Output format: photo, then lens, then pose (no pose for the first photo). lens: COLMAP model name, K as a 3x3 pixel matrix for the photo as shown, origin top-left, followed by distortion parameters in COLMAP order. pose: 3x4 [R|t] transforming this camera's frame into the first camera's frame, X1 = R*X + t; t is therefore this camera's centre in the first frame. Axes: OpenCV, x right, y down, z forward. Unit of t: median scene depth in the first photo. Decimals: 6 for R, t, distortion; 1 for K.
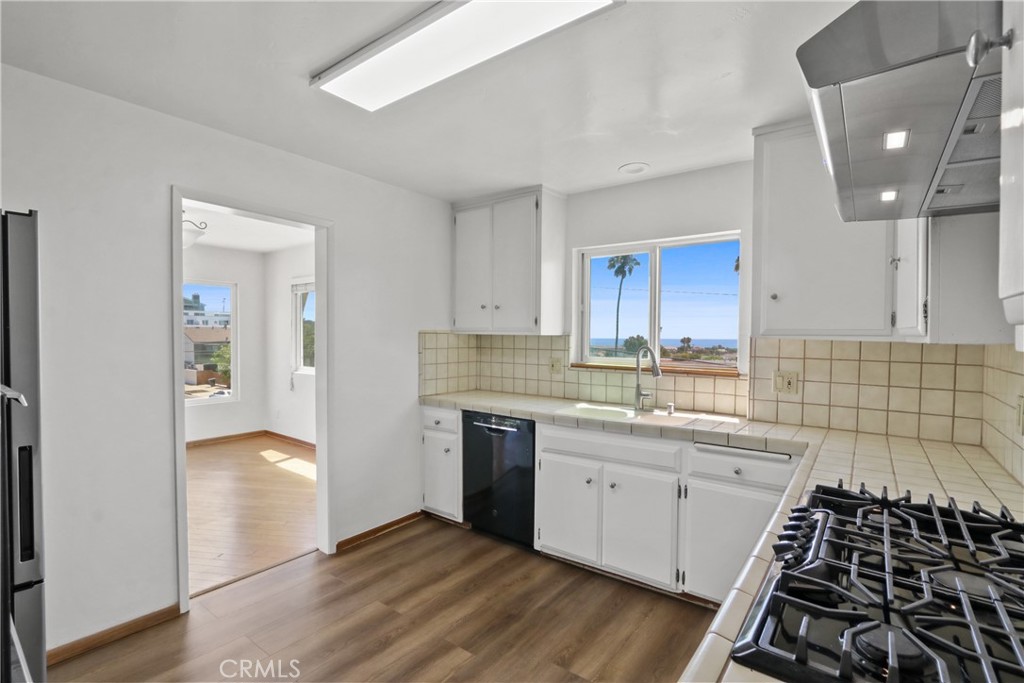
lens RADIAL K [[475.3, 0, 512.0], [0, 475.3, 341.5], [0, 0, 1]] dist [-0.014664, 0.000027]
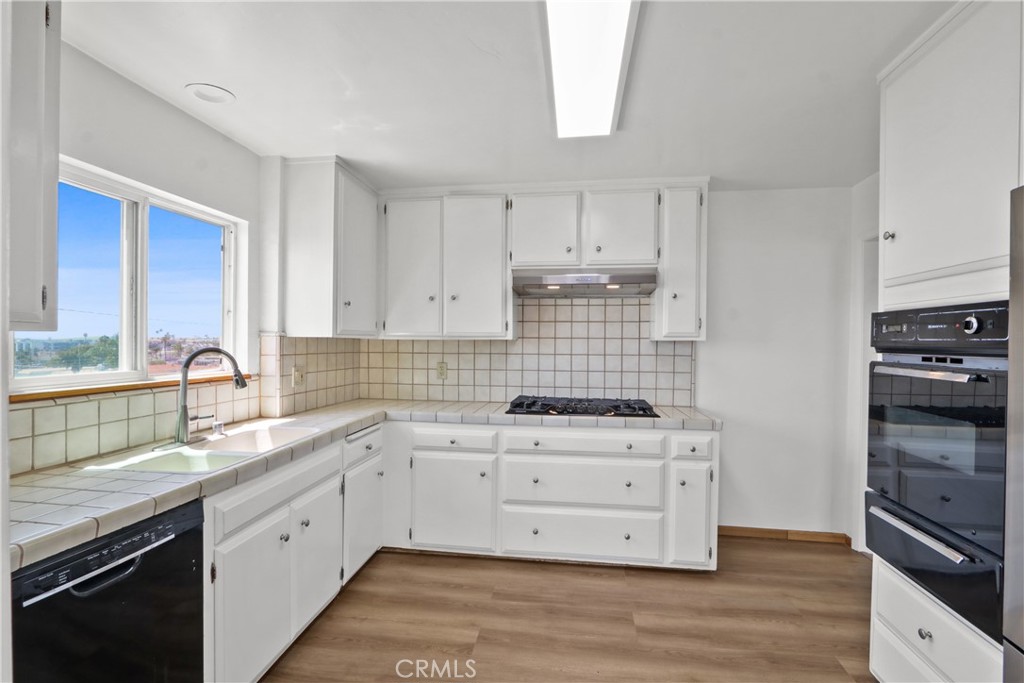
lens RADIAL K [[475.3, 0, 512.0], [0, 475.3, 341.5], [0, 0, 1]] dist [-0.014664, 0.000027]
pose [[-0.462871, -0.022028, 0.886152, -0.628129], [-0.001192, 0.999706, 0.024228, -0.022476], [-0.886425, 0.010158, -0.462761, 1.018753]]
